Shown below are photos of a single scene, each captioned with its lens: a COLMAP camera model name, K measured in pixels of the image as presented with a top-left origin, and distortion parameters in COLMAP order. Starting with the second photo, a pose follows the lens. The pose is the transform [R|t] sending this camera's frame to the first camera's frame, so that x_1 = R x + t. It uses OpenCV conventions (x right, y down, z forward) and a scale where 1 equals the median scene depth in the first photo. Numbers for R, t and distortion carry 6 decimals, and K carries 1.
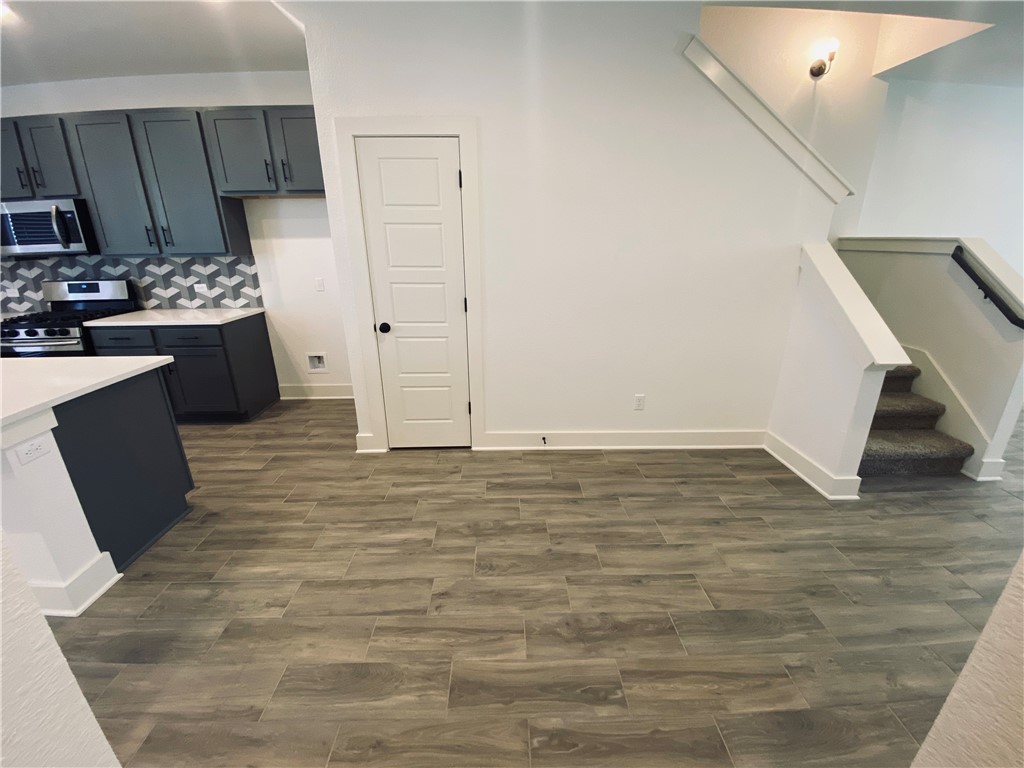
lens RADIAL K [[421.4, 0, 512.0], [0, 421.4, 384.0], [0, 0, 1]] dist [0.023092, -0.020477]
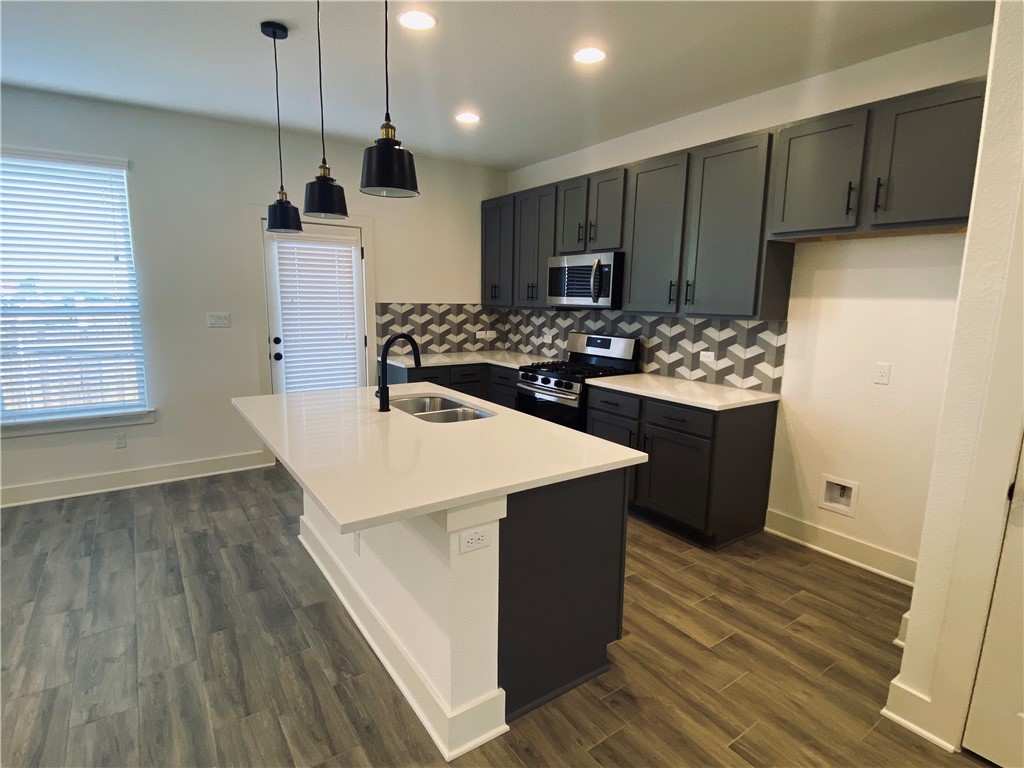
lens RADIAL K [[523.9, 0, 496.8], [0, 523.9, 382.7], [0, 0, 1]] dist [0.026894, -0.037699]
pose [[0.540293, 0.154651, -0.827144, -0.151878], [-0.289093, 0.957250, -0.009860, -0.065949], [0.790259, 0.244448, 0.561904, 0.182625]]
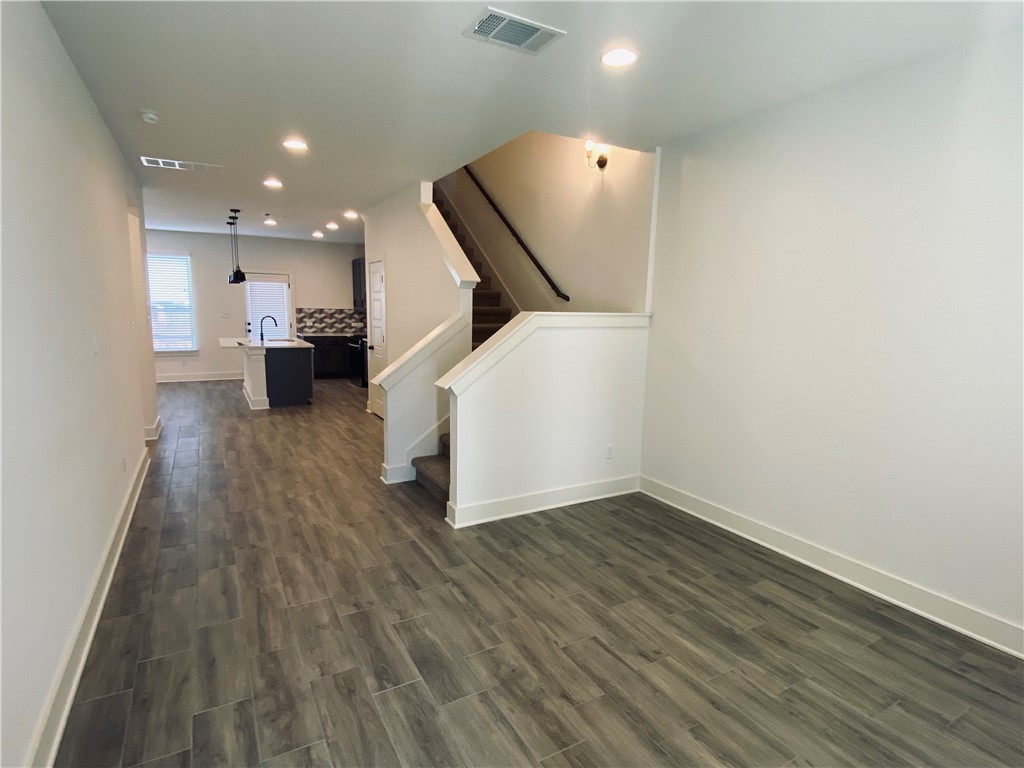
lens RADIAL K [[523.9, 0, 496.8], [0, 523.9, 382.7], [0, 0, 1]] dist [0.026894, -0.037699]
pose [[0.463569, 0.141927, -0.874620, 1.843667], [-0.307017, 0.951668, -0.008297, -0.111991], [0.831171, 0.272369, 0.484737, 0.274504]]
